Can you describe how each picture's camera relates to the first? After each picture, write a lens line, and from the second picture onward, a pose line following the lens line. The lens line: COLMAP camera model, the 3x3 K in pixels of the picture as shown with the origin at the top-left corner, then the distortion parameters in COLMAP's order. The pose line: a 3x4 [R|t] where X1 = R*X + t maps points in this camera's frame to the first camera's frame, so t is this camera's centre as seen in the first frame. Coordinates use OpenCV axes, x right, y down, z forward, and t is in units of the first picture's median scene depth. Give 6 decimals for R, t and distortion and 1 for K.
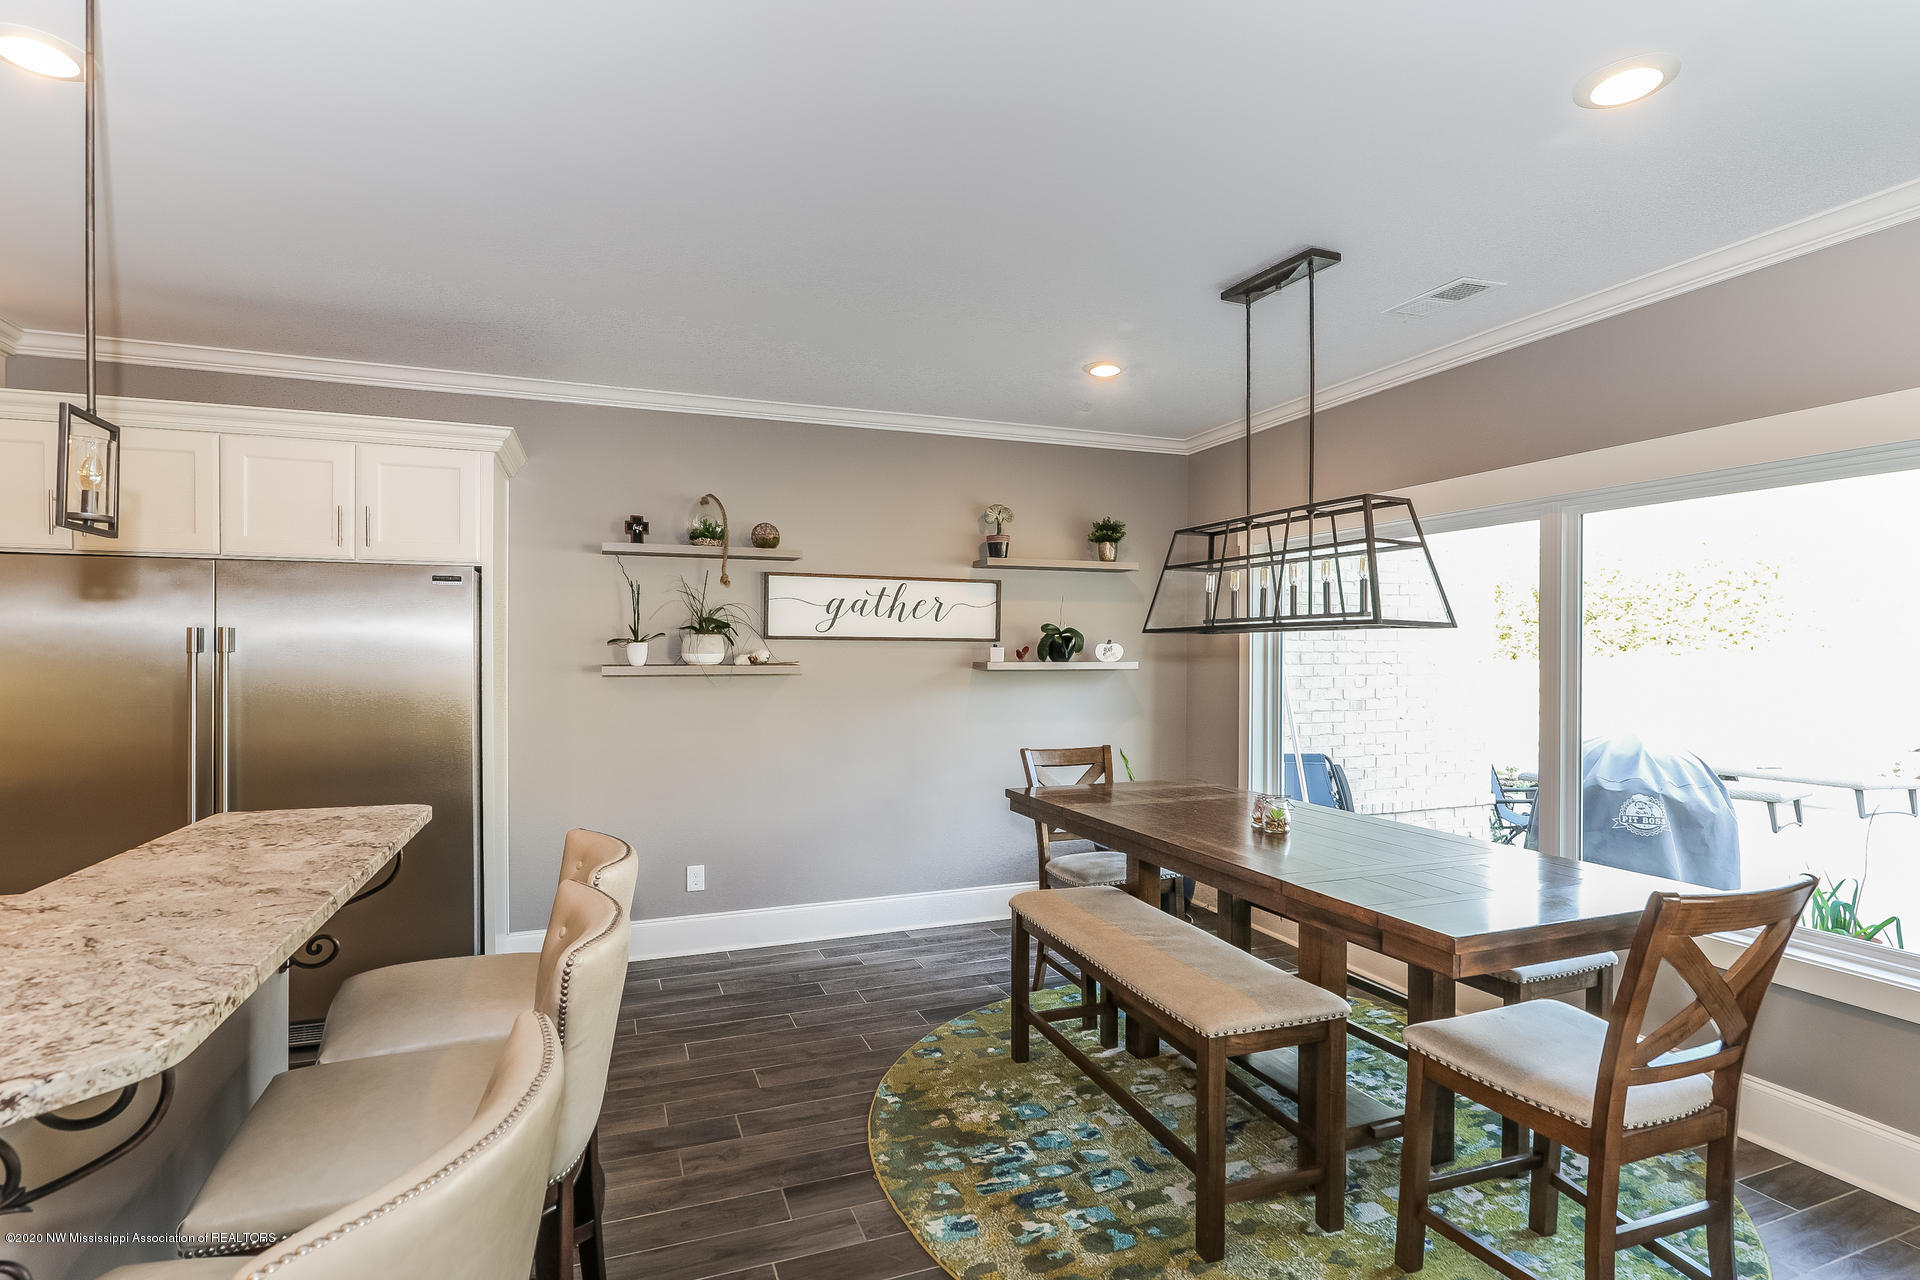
lens RADIAL K [[924.2, 0, 961.1], [0, 924.2, 647.2], [0, 0, 1]] dist [0.000367, -0.000031]
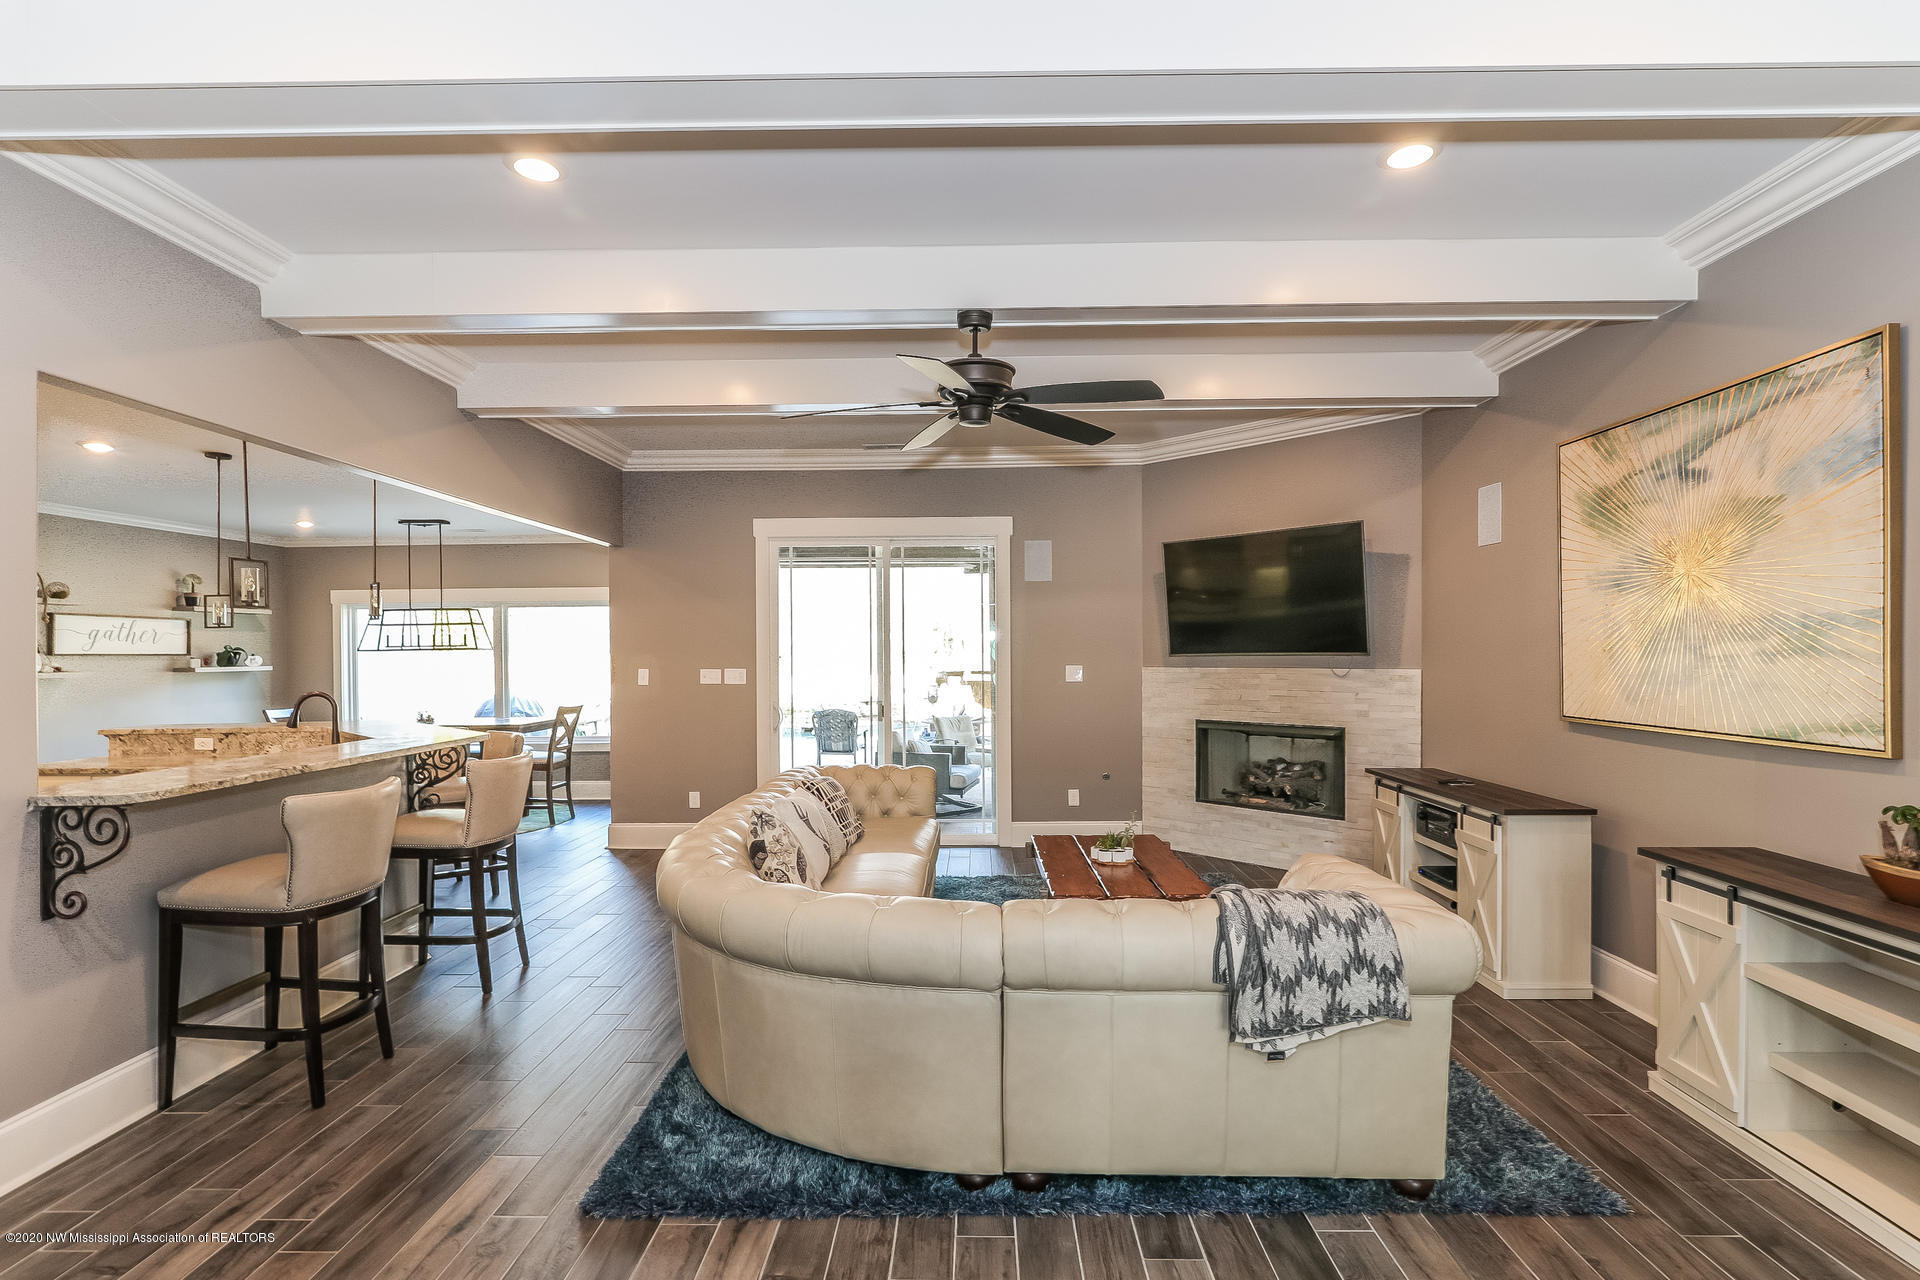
lens RADIAL K [[924.2, 0, 961.1], [0, 924.2, 647.2], [0, 0, 1]] dist [0.000367, -0.000031]
pose [[0.371193, -0.000971, 0.928555, -1.012822], [0.006941, 0.999974, -0.001729, -0.008696], [-0.928530, 0.007087, 0.371190, -0.939272]]
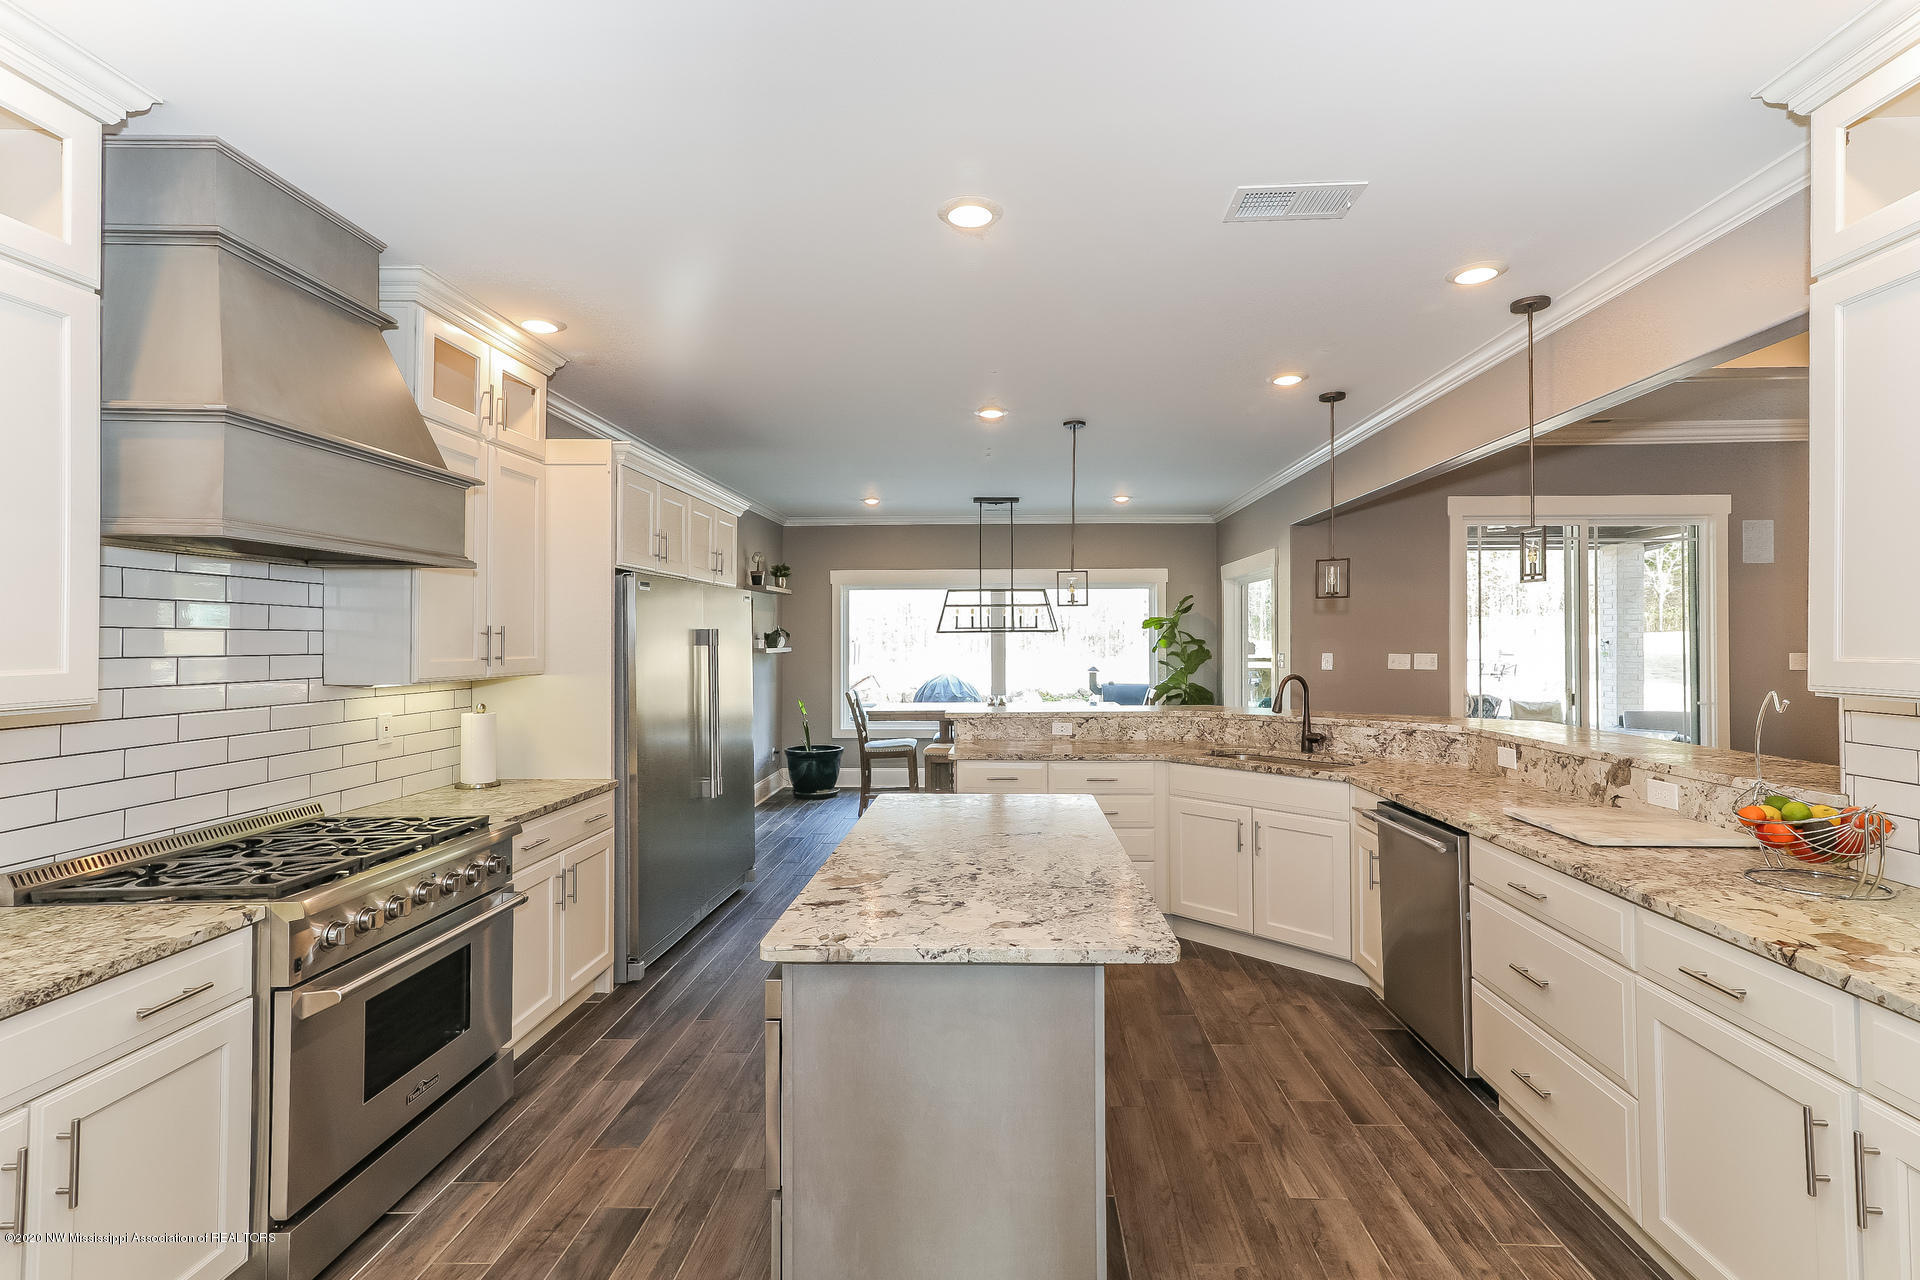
lens RADIAL K [[891.7, 0, 970.0], [0, 891.7, 636.5], [0, 0, 1]] dist [-0.000317, -0.000141]
pose [[0.393923, 0.000339, 0.919143, -1.289776], [-0.001026, 0.999999, 0.000071, -0.004756], [-0.919143, -0.000971, 0.393923, 0.033231]]
